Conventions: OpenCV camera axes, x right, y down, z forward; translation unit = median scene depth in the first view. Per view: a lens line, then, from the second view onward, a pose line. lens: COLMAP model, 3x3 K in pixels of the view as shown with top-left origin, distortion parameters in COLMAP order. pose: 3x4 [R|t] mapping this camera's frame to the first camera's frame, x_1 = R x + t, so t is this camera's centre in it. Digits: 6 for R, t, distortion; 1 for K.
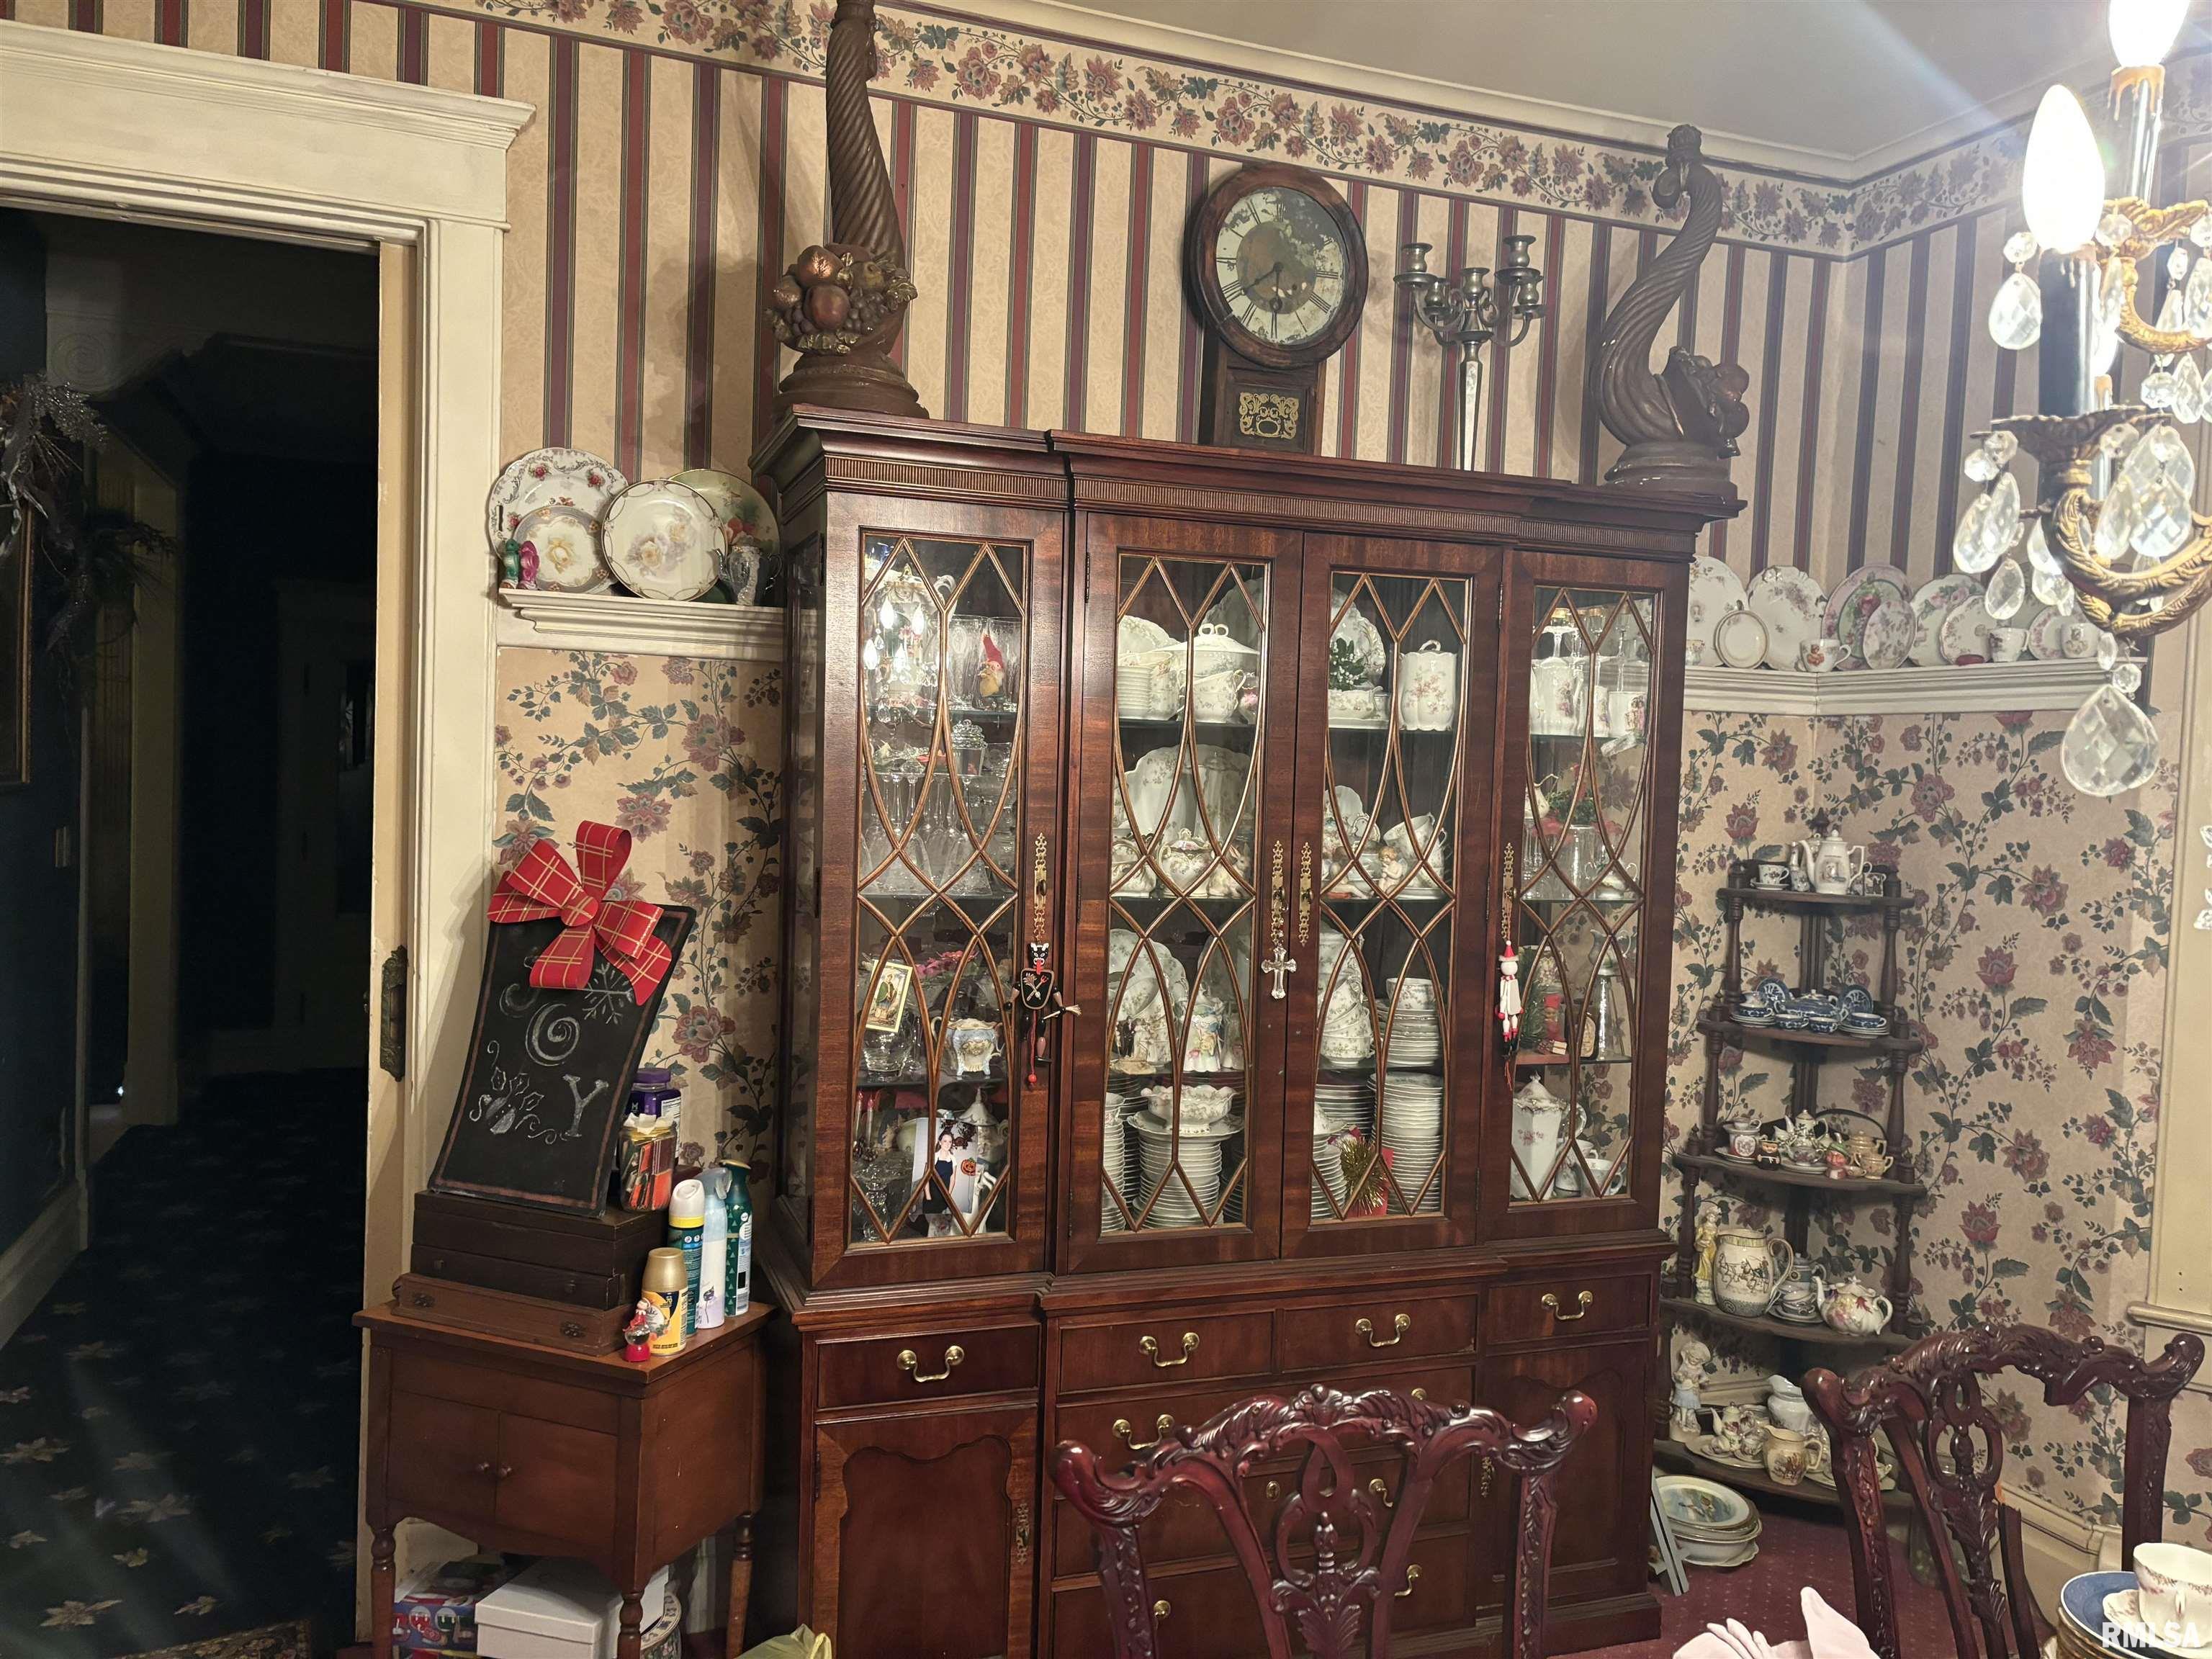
lens RADIAL K [[1657.8, 0, 1117.0], [0, 1657.8, 851.2], [0, 0, 1]] dist [0.046151, -0.052785]
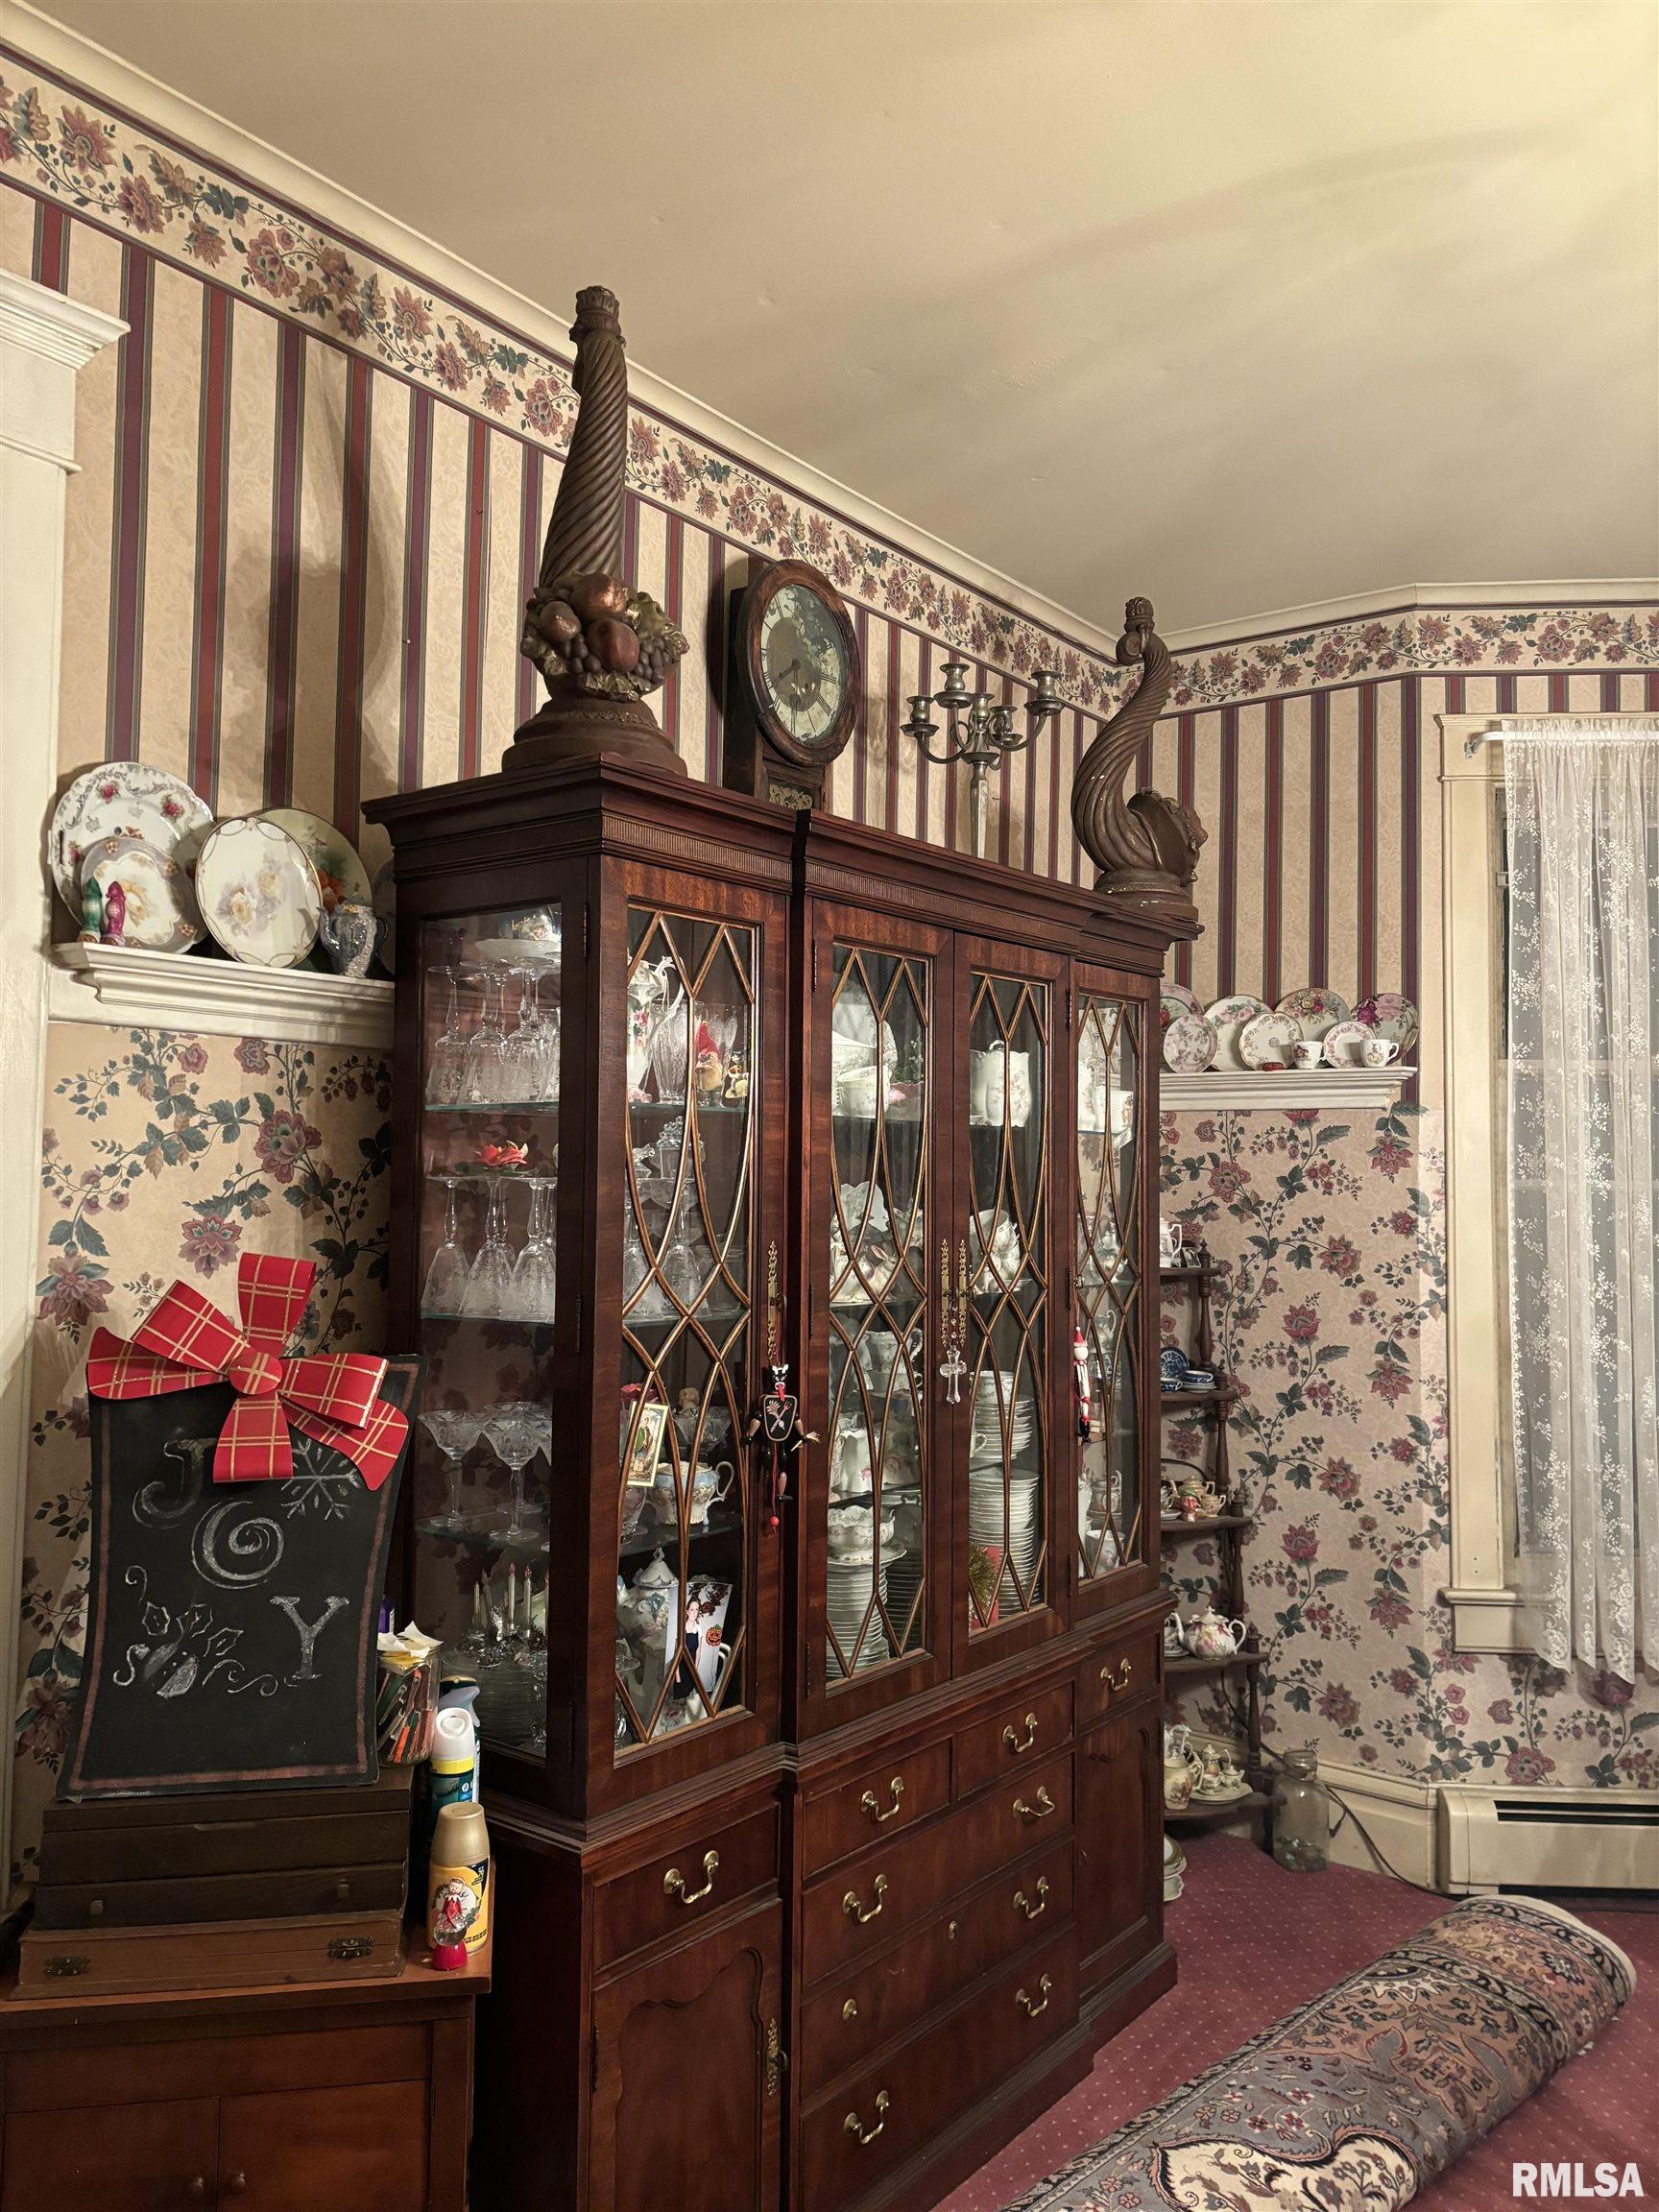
lens RADIAL K [[1657.8, 0, 829.2], [0, 1657.8, 1096.5], [0, 0, 1]] dist [0.046151, -0.052785]
pose [[0.838739, 0.005088, 0.544510, -0.460798], [0.042133, 0.996352, -0.074211, -0.019595], [-0.542901, 0.085186, 0.835465, 0.196416]]
